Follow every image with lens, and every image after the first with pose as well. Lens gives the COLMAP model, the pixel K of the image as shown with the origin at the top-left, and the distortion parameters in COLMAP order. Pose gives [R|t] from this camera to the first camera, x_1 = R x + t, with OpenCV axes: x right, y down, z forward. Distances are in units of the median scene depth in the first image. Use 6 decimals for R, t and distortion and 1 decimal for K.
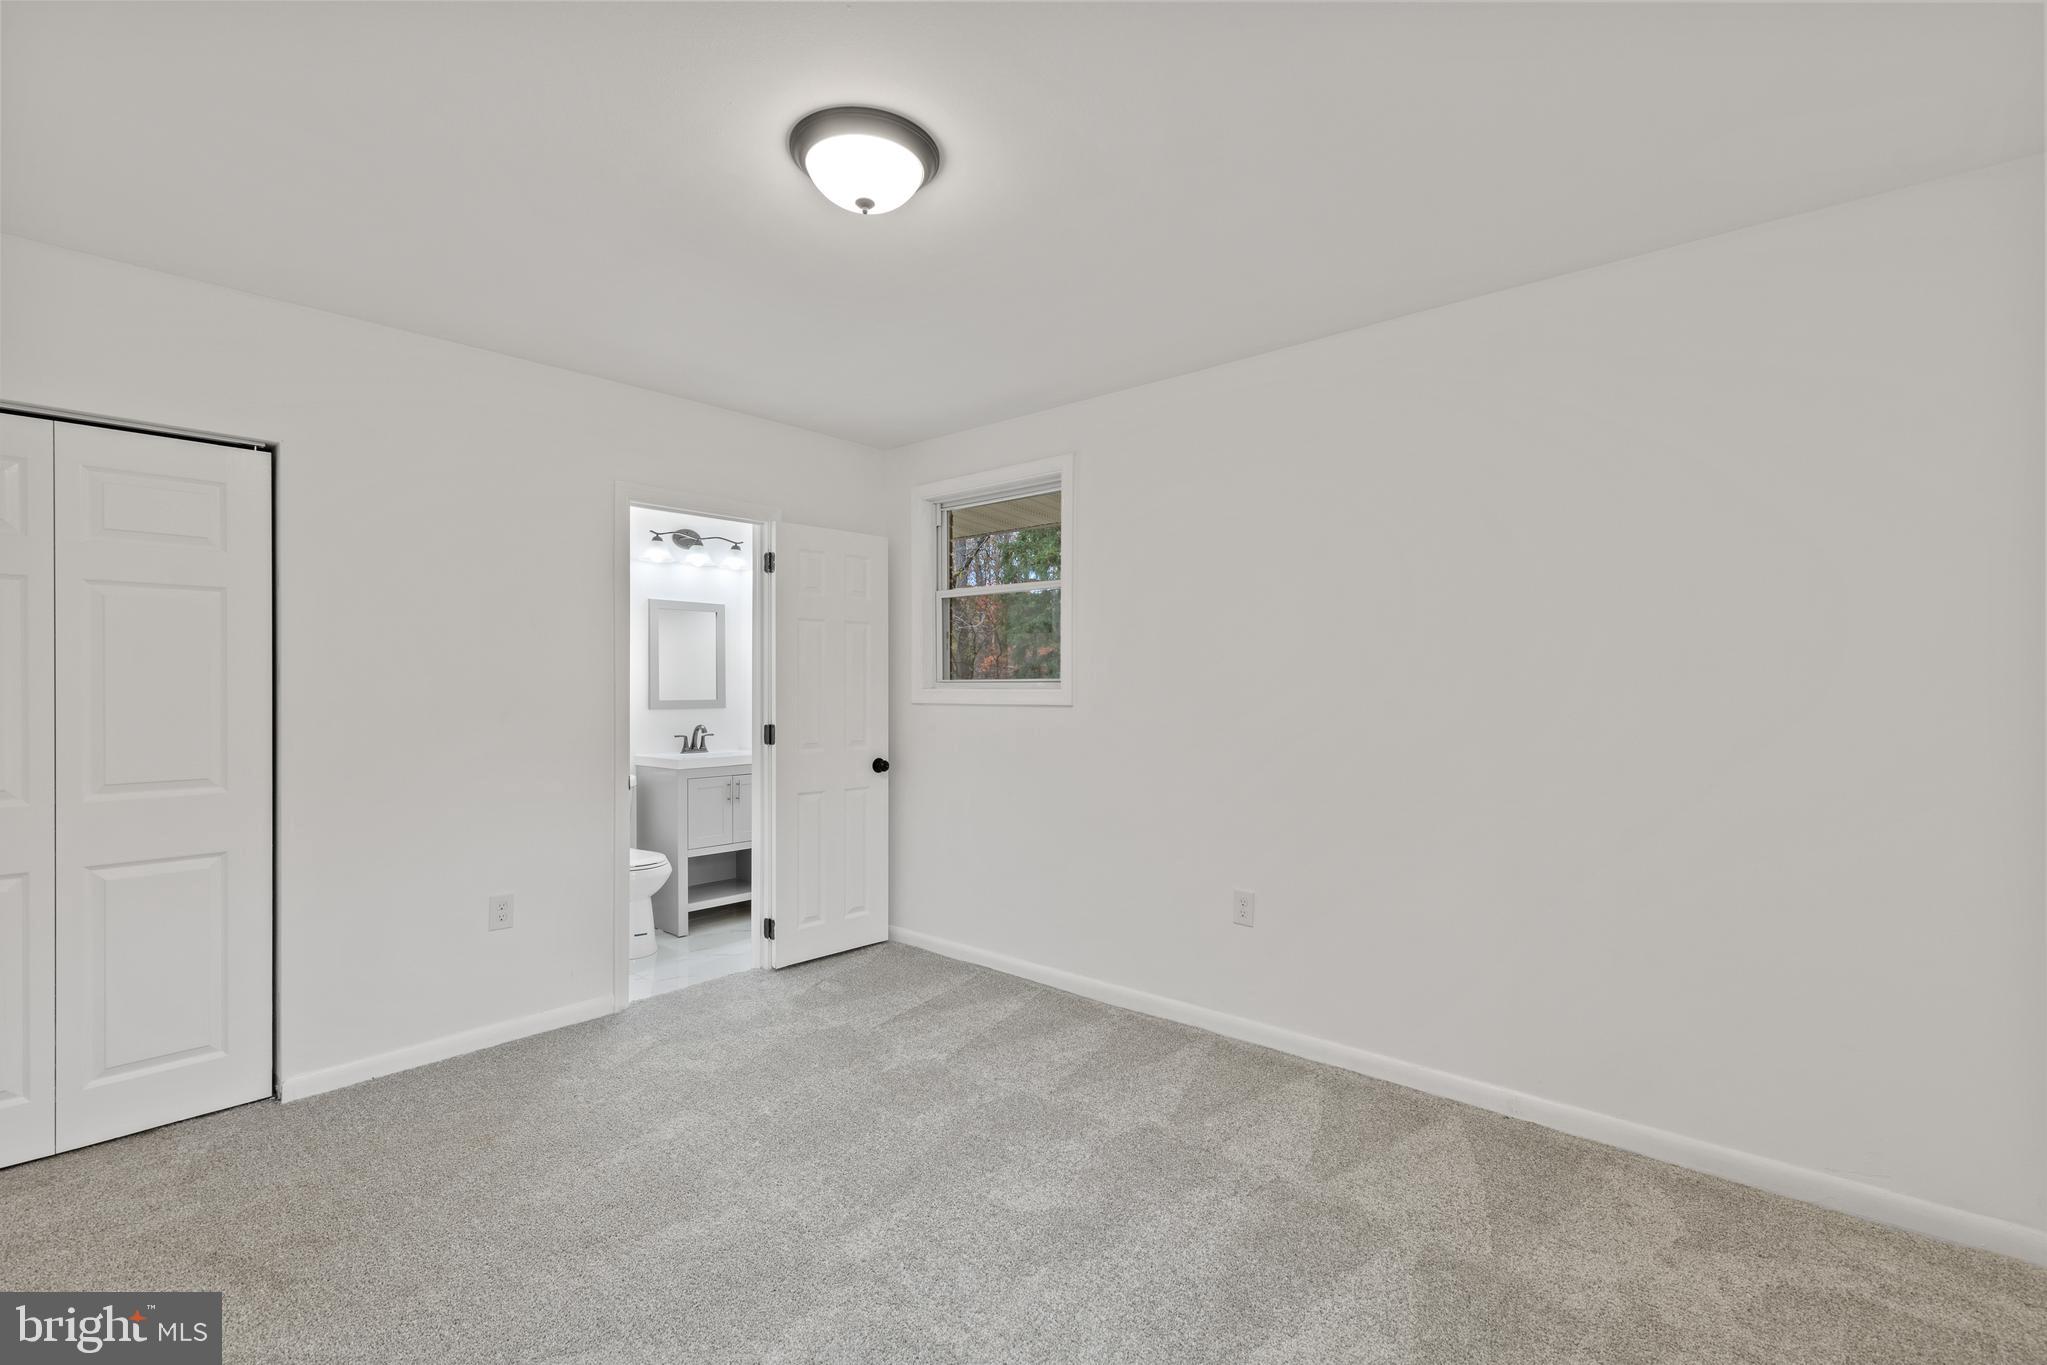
lens RADIAL K [[922.9, 0, 1033.0], [0, 922.9, 682.6], [0, 0, 1]] dist [0.008003, -0.001037]
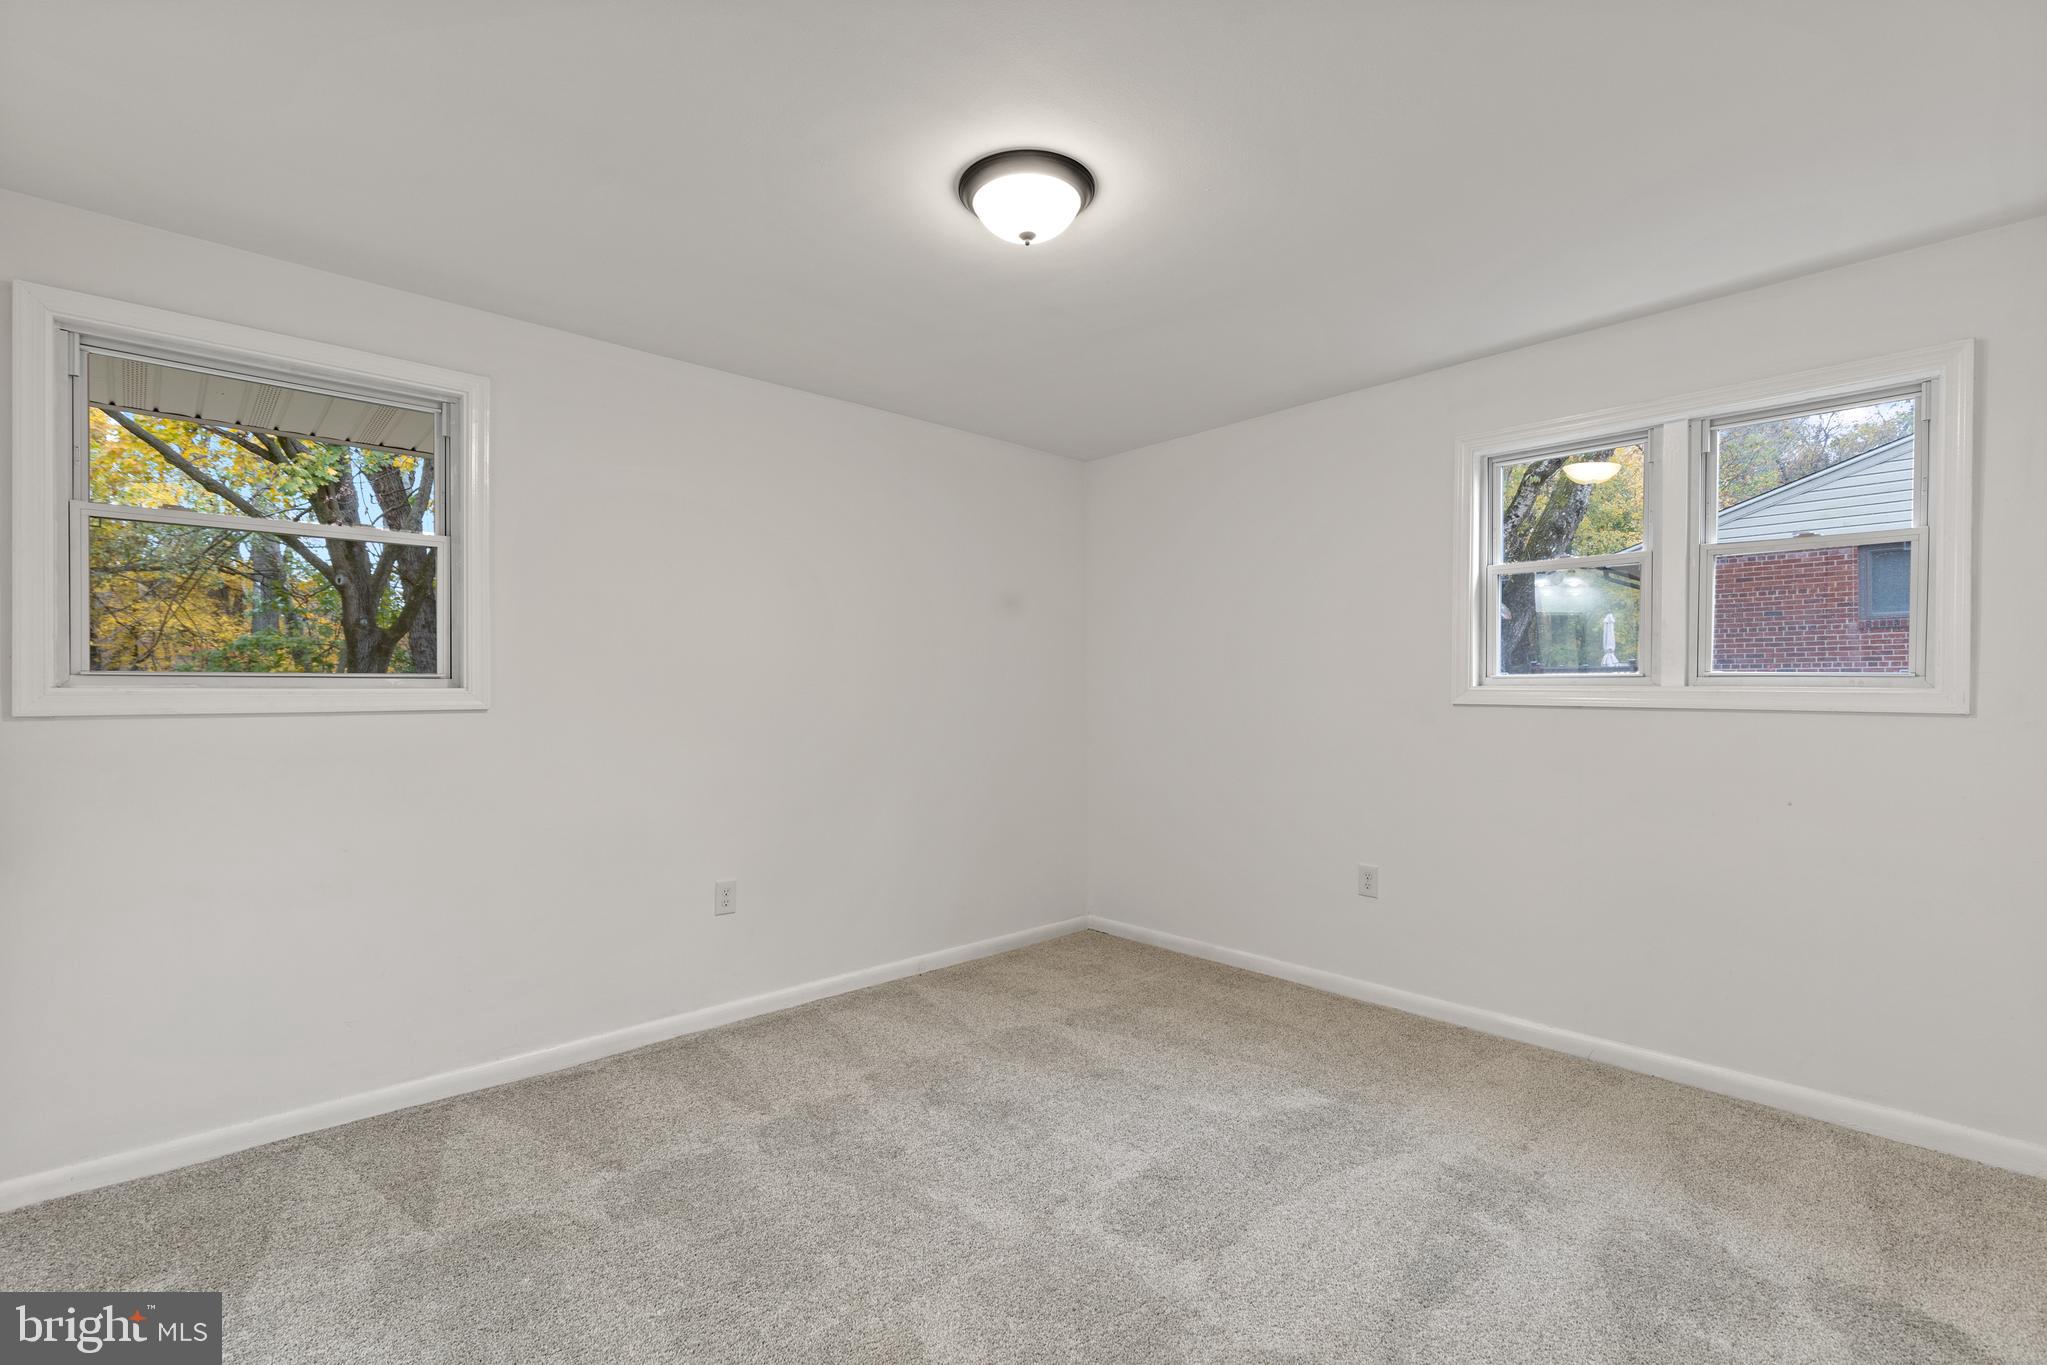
lens RADIAL K [[922.9, 0, 1034.5], [0, 922.9, 689.4], [0, 0, 1]] dist [0.008003, -0.001037]
pose [[0.094491, 0.001649, 0.995524, -0.851126], [0.000747, 0.999998, -0.001727, 0.012645], [-0.995525, 0.000907, 0.094489, 0.608159]]
